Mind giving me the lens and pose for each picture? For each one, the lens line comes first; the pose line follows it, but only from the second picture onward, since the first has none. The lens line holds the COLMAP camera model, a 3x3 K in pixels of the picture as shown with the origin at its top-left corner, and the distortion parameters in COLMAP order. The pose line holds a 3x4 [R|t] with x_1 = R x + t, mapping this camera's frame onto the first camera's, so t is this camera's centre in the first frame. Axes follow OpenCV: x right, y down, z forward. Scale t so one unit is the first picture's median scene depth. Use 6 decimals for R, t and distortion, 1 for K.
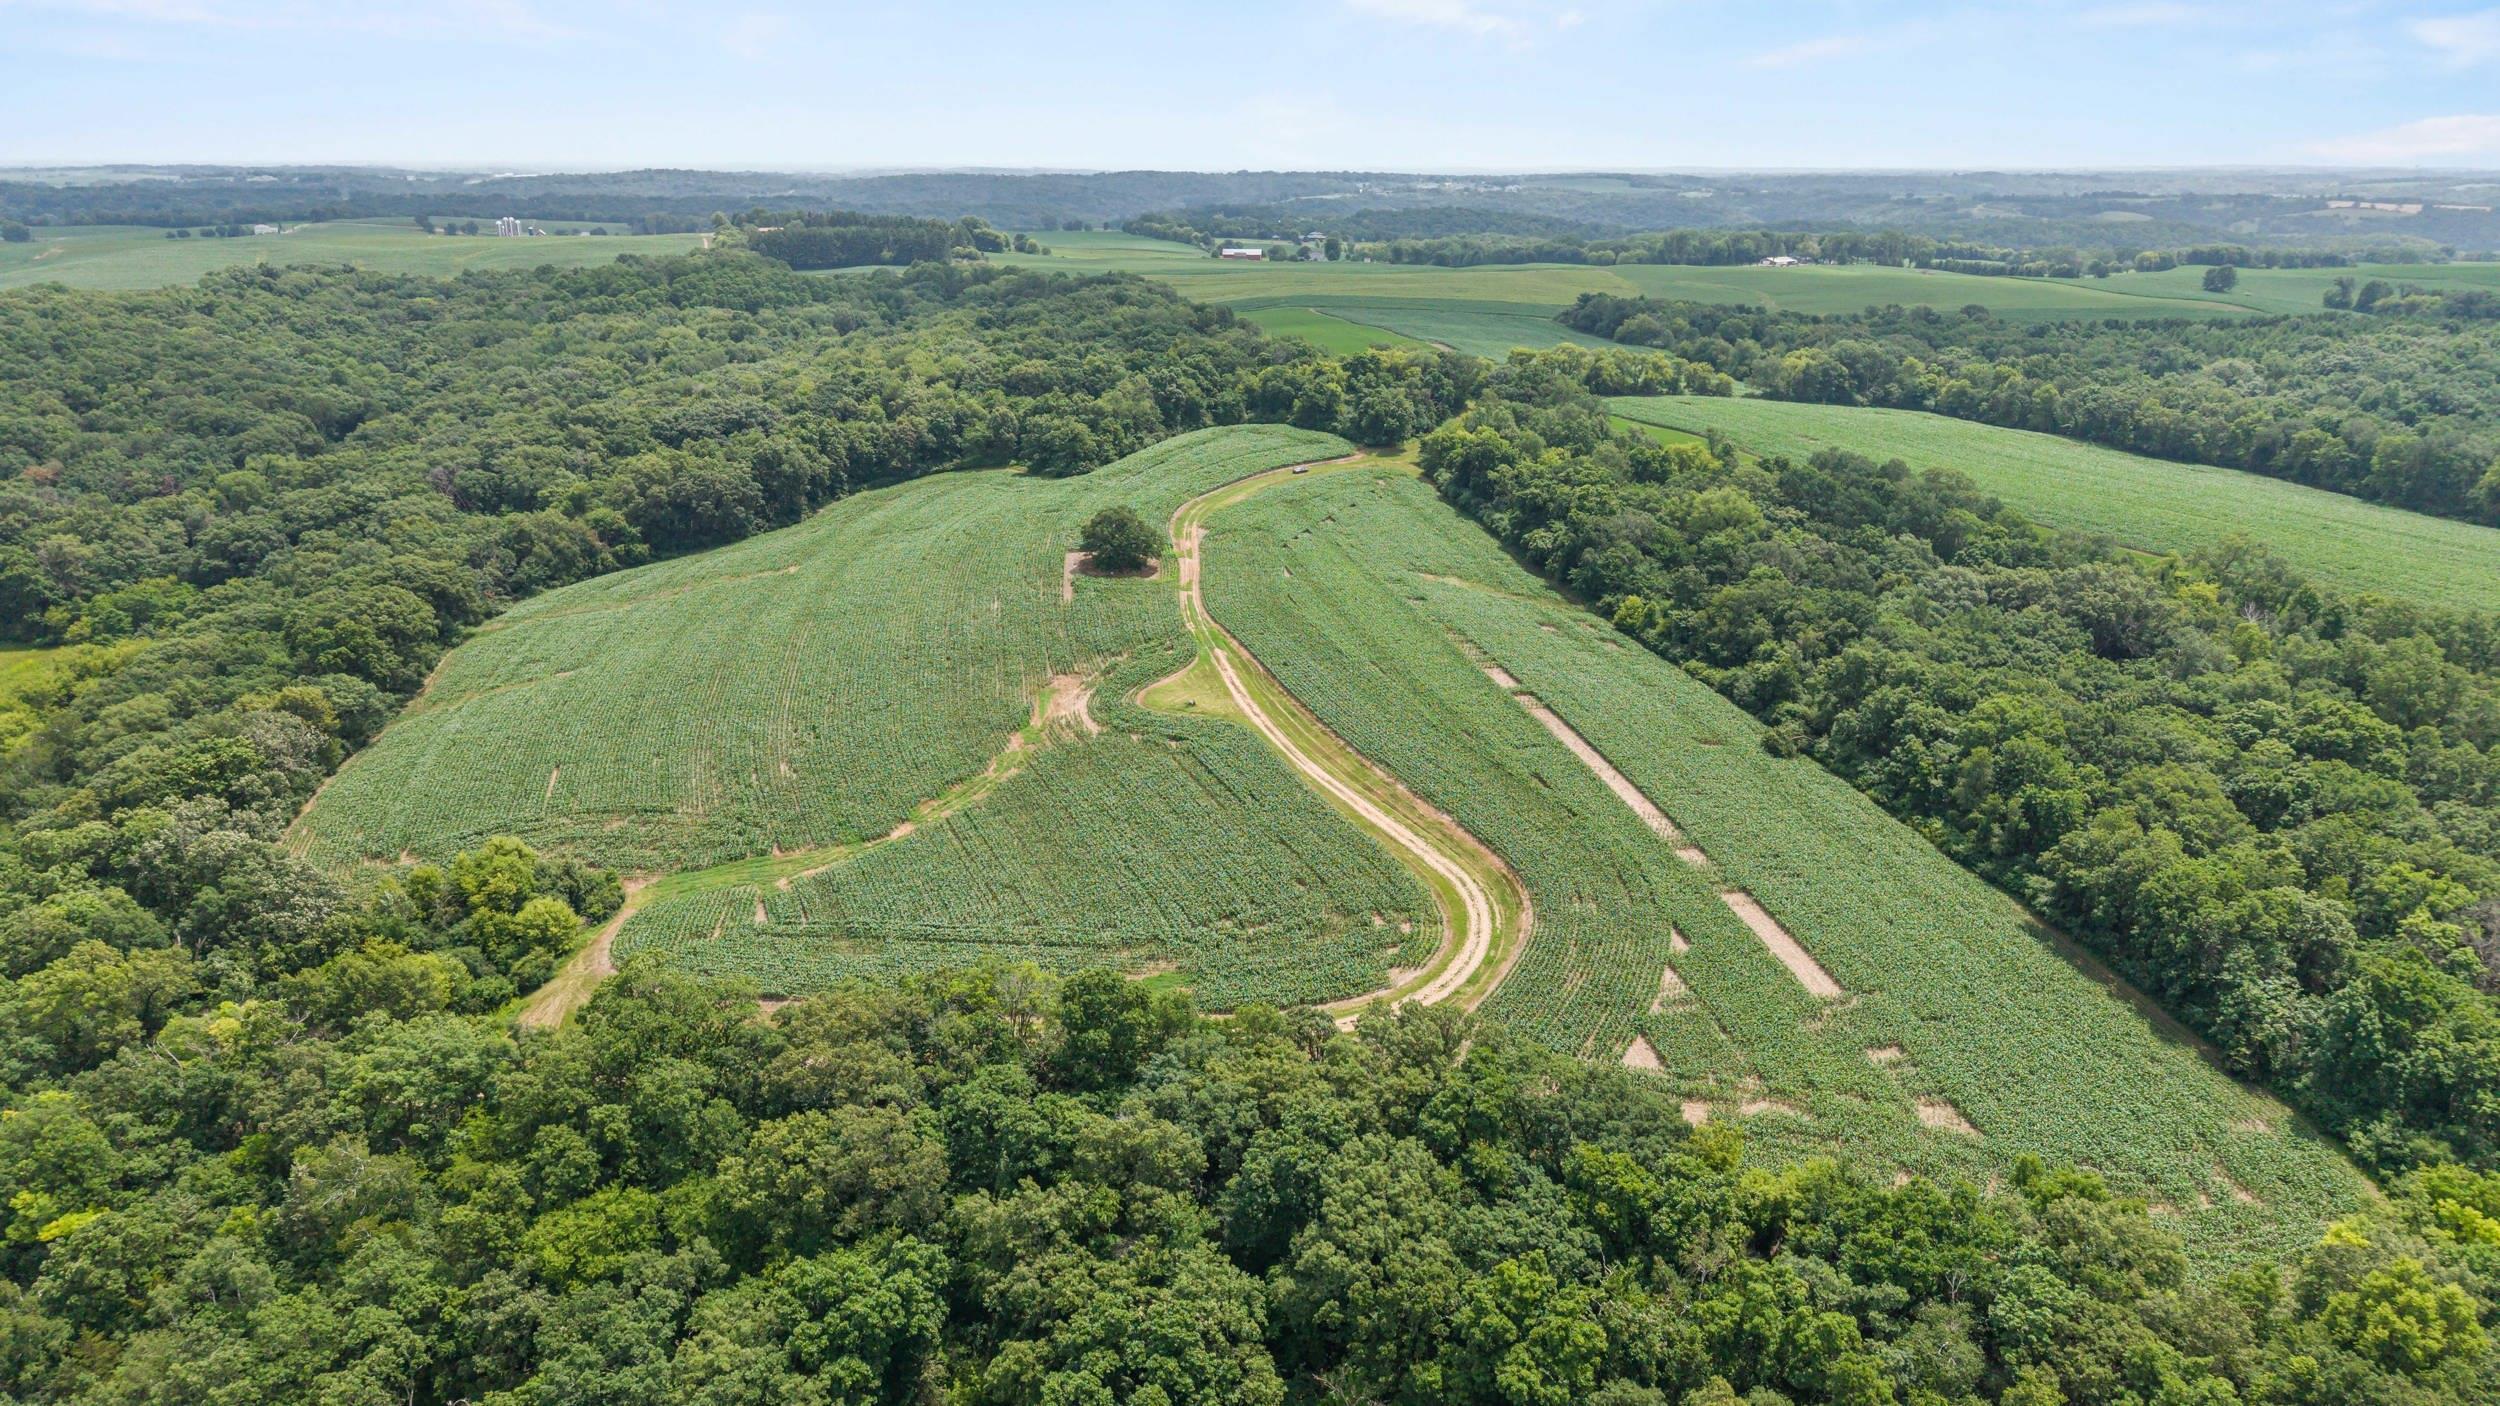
lens RADIAL K [[1661.2, 0, 1251.7], [0, 1661.2, 691.7], [0, 0, 1]] dist [0.046343, -0.072100]
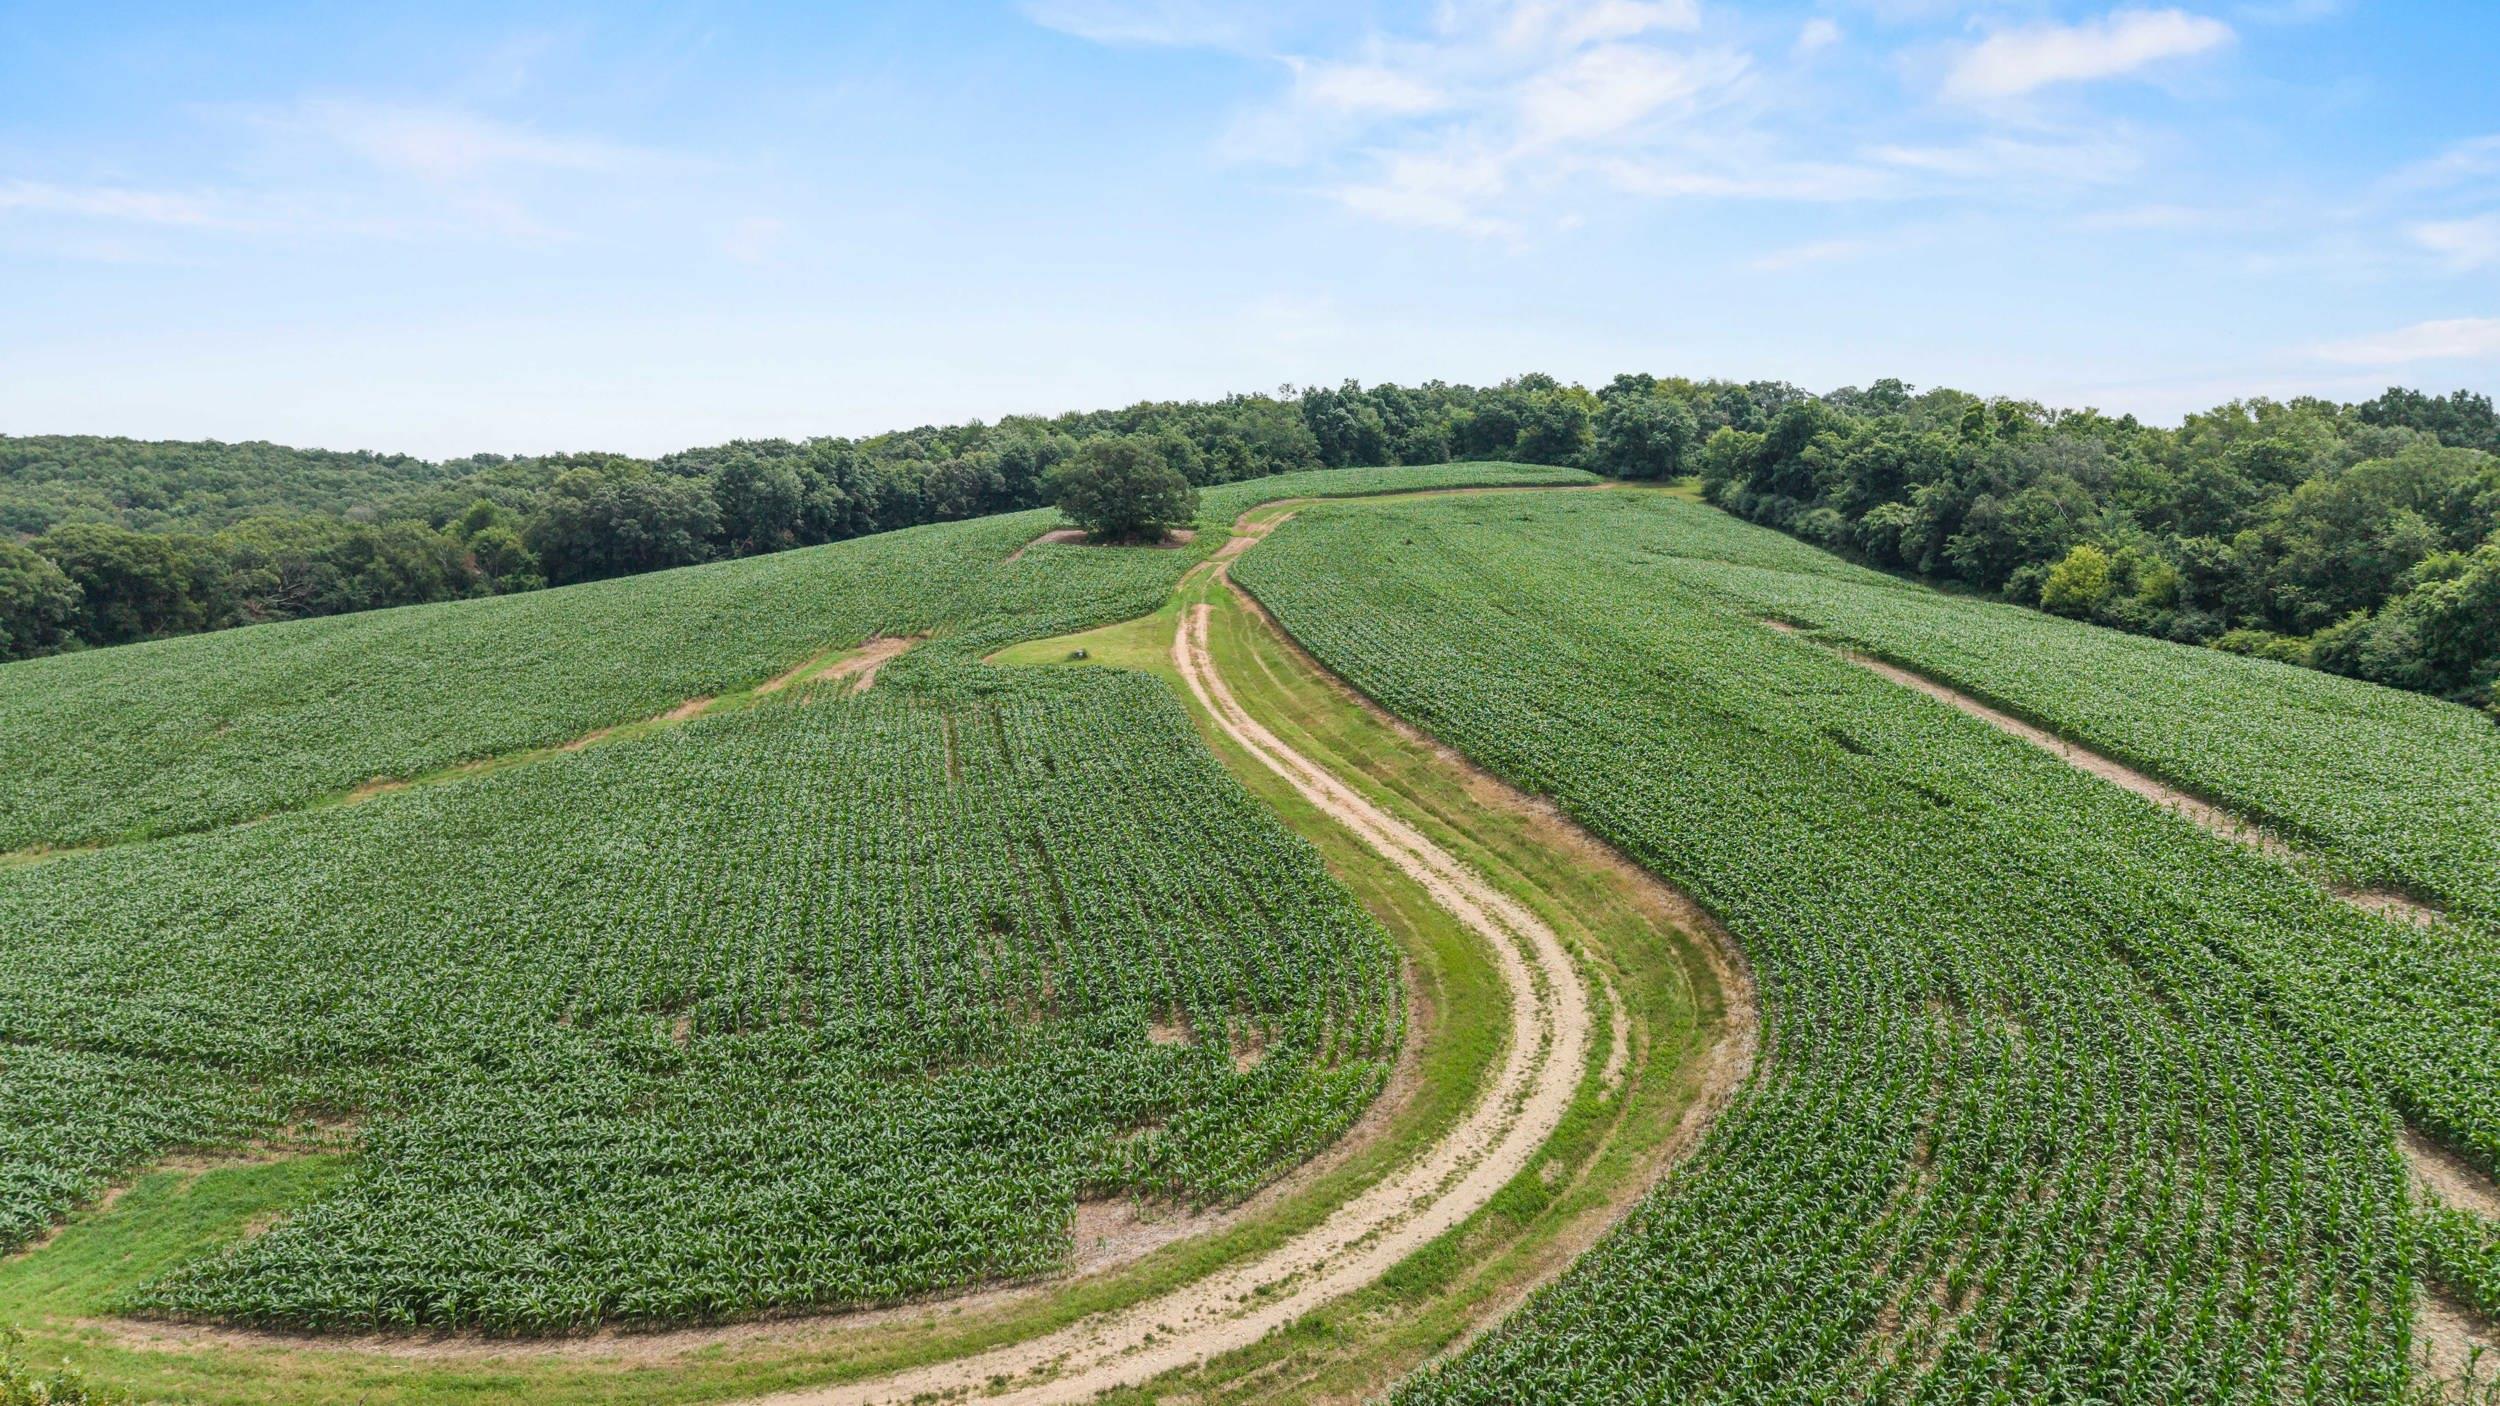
lens RADIAL K [[1661.2, 0, 1251.7], [0, 1661.2, 691.7], [0, 0, 1]] dist [0.046343, -0.072100]
pose [[0.975531, 0.008186, -0.219708, 0.109507], [-0.049316, 0.981990, -0.182385, 0.096062], [0.214258, 0.188757, 0.958365, 0.534223]]
